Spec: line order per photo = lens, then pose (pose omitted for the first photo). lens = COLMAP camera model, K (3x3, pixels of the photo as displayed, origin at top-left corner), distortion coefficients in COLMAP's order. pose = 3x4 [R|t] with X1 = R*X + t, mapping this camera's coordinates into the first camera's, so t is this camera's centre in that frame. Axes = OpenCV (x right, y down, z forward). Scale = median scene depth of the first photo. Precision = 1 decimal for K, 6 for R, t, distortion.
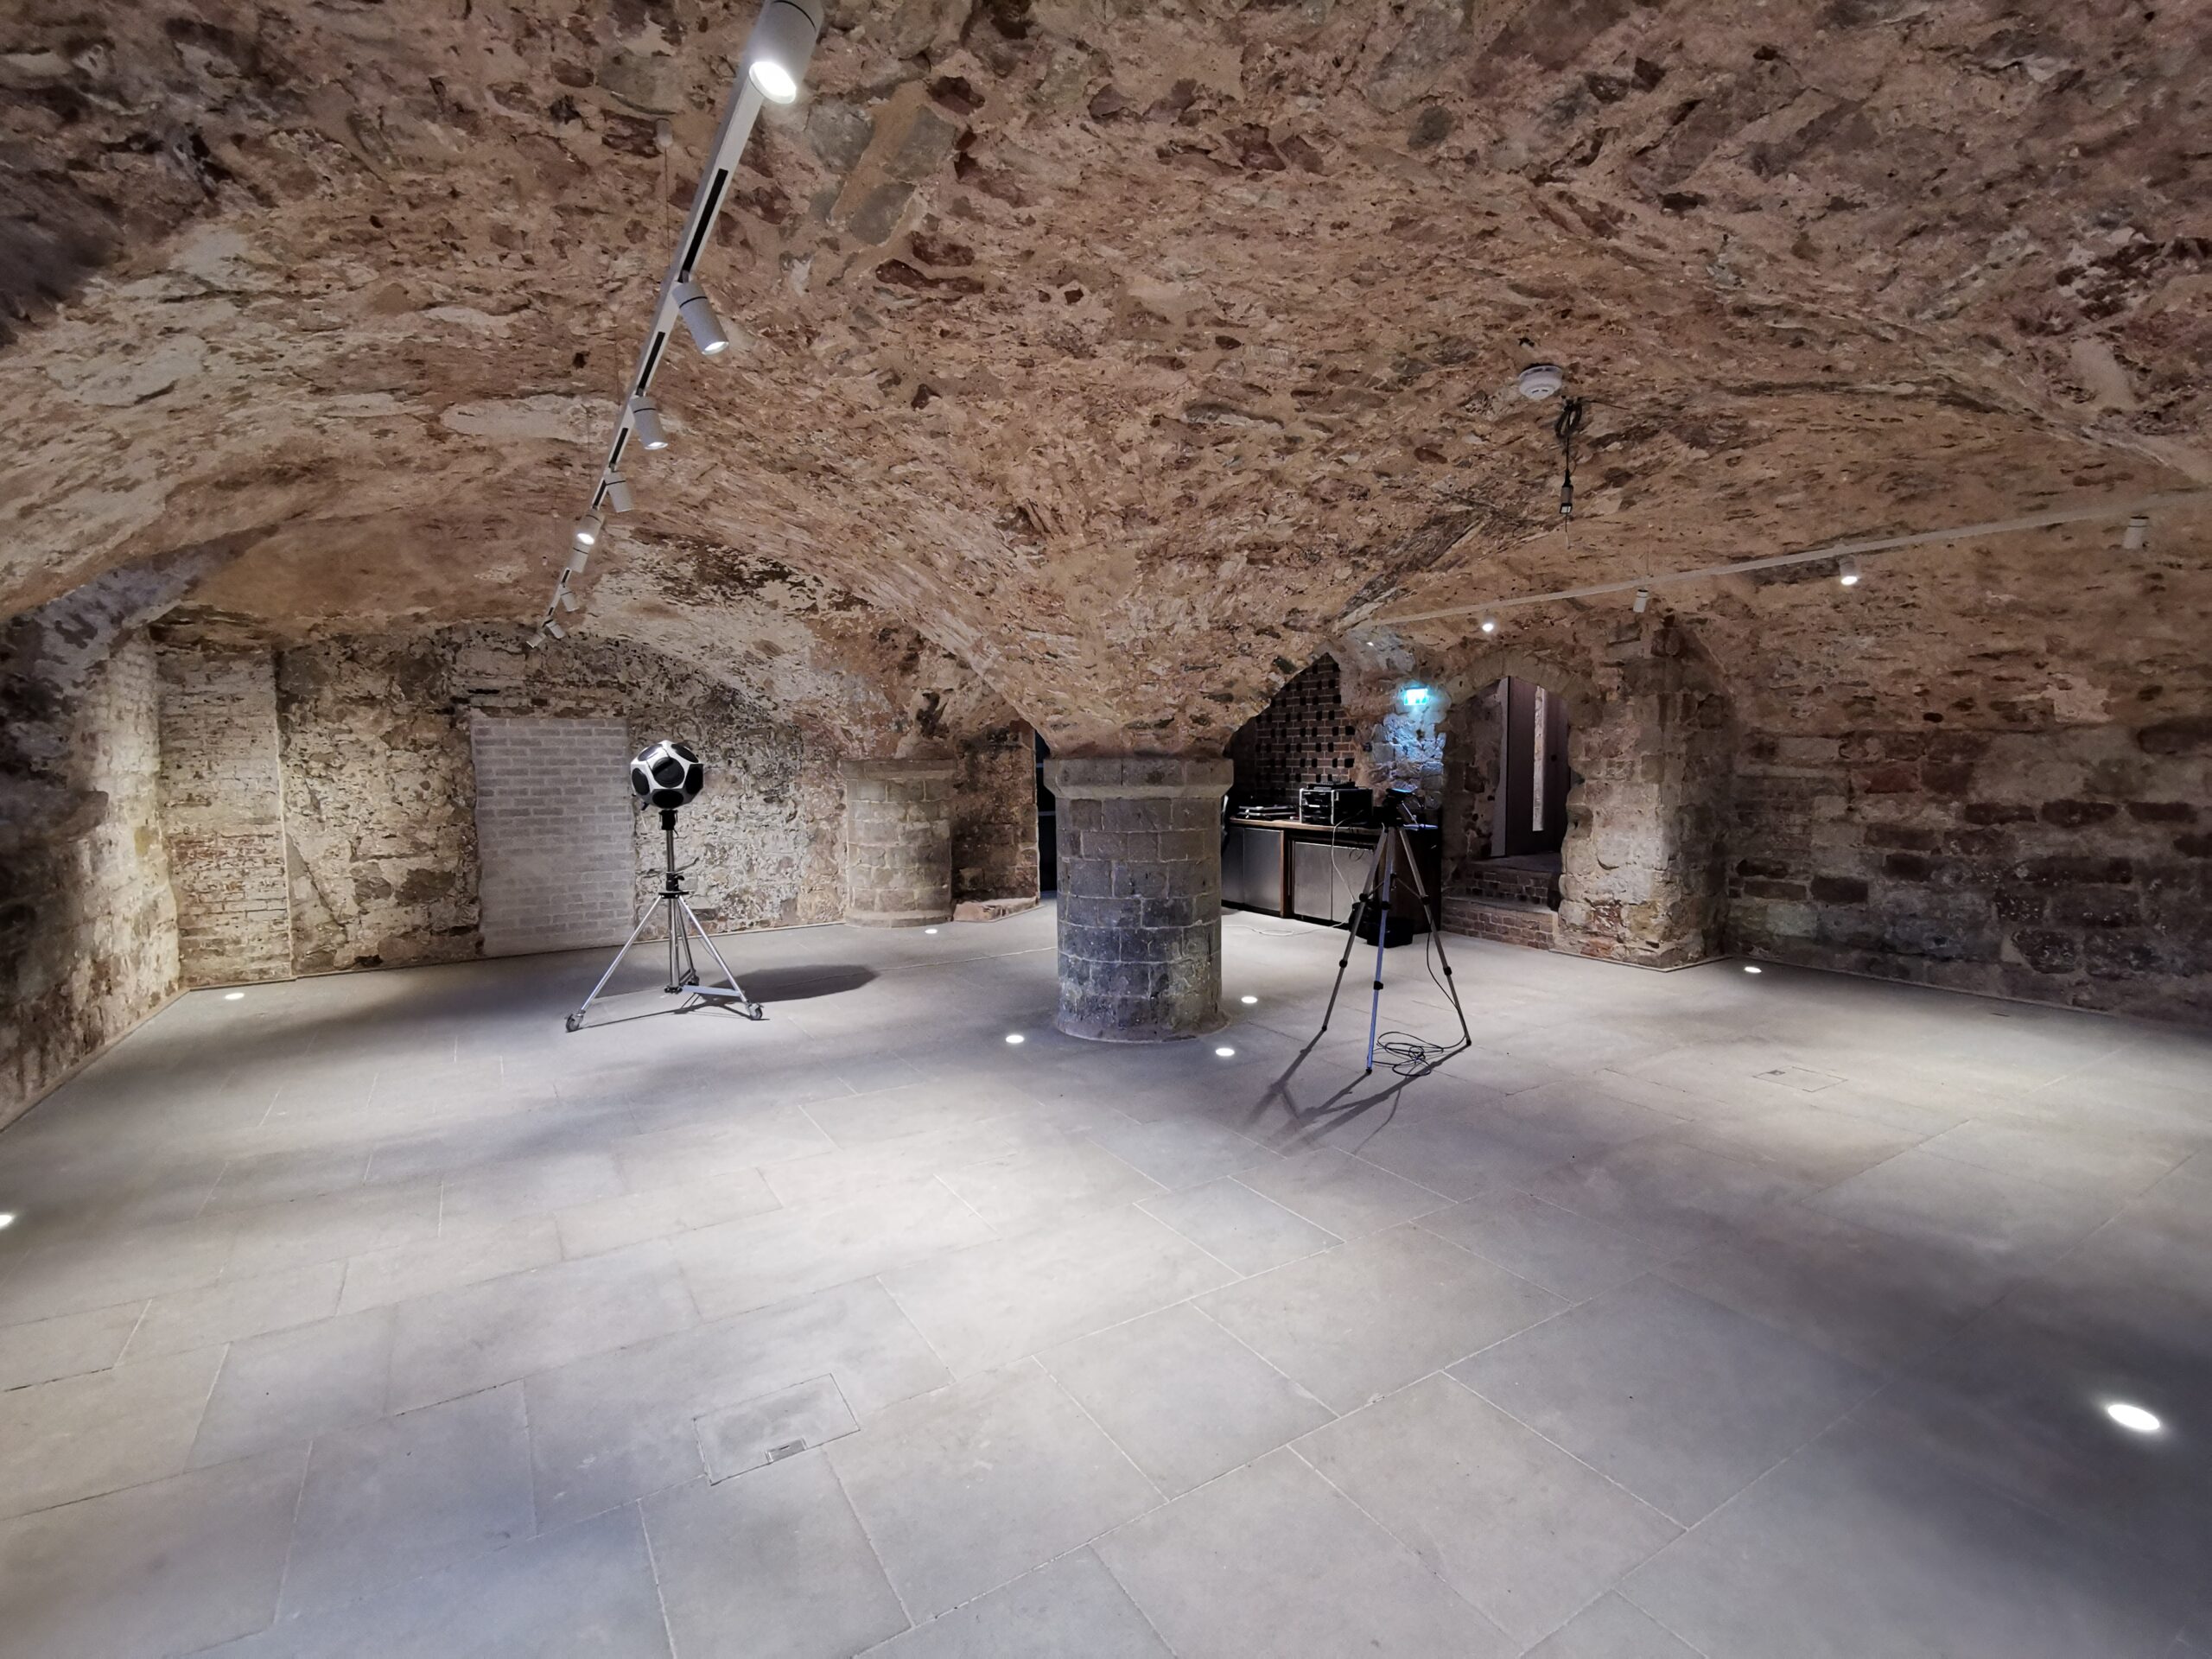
lens RADIAL K [[1013.3, 0, 1106.8], [0, 1013.3, 814.1], [0, 0, 1]] dist [0.022954, 0.000014]
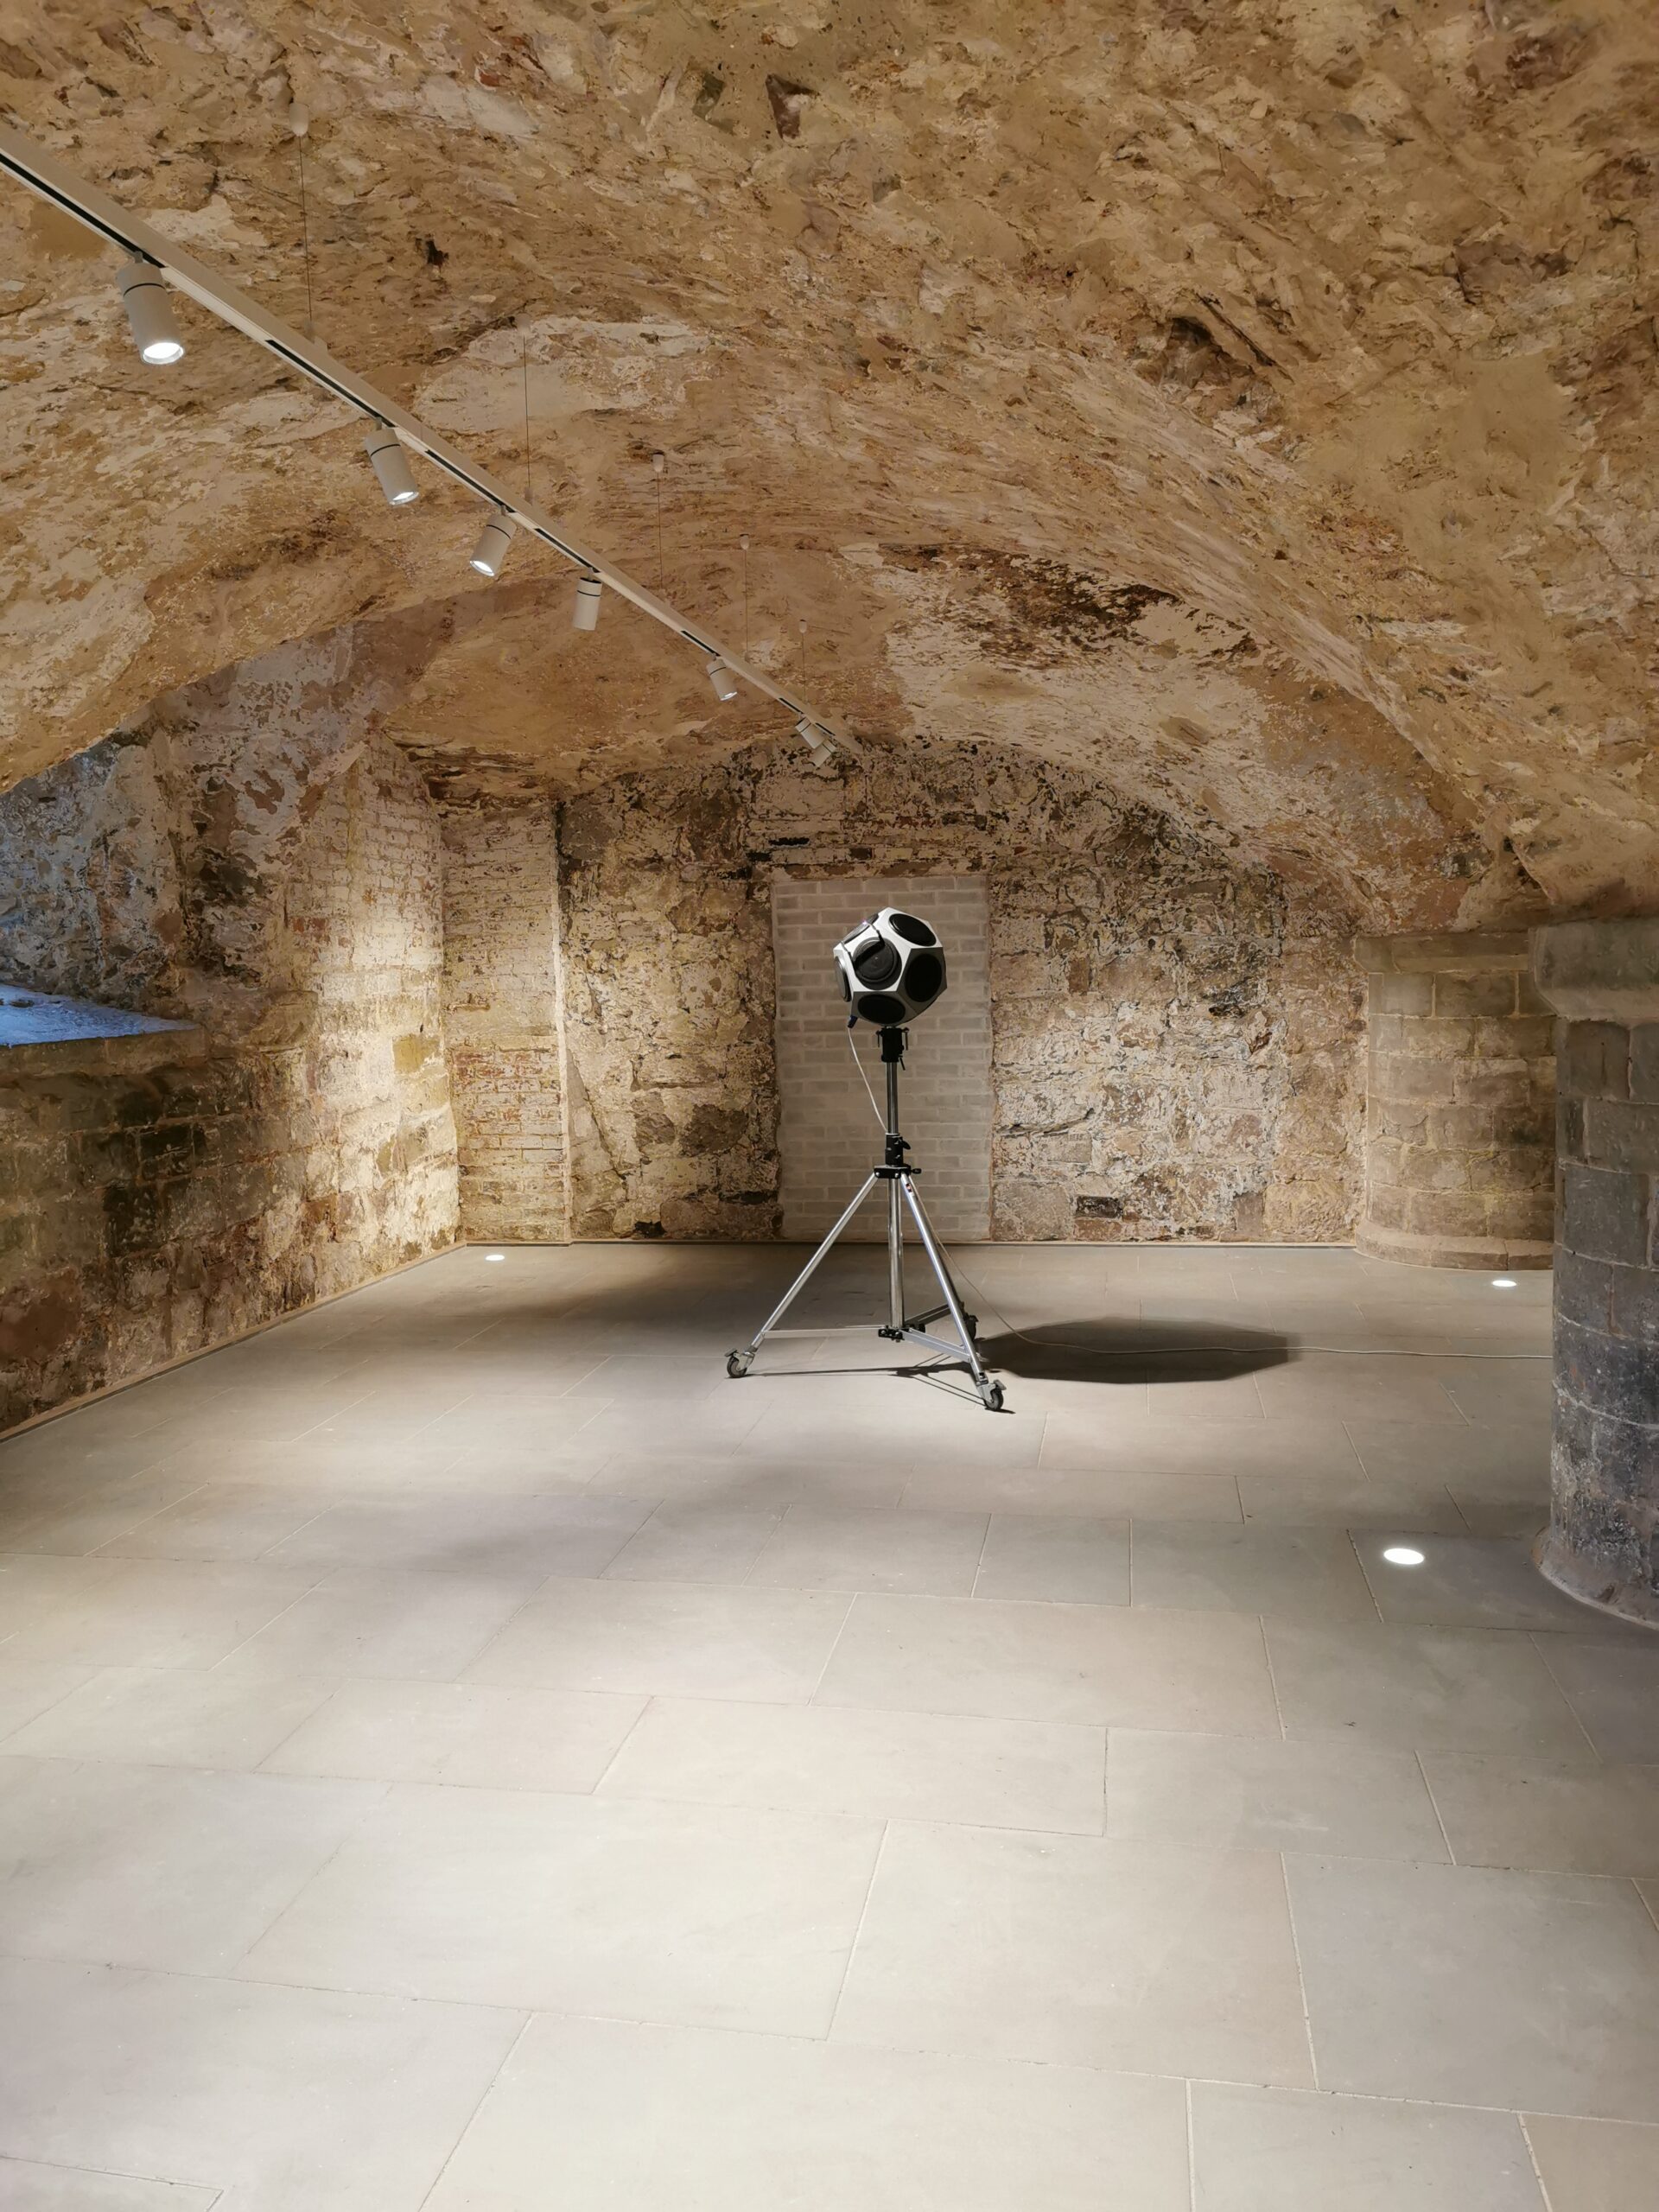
lens RADIAL K [[1695.4, 0, 829.5], [0, 1695.4, 1106.0], [0, 0, 1]] dist [0.050710, -0.061128]
pose [[0.737337, 0.051321, -0.673573, 0.168435], [-0.021120, 0.998374, 0.052949, -0.008195], [0.675195, -0.024816, 0.737222, 0.215850]]
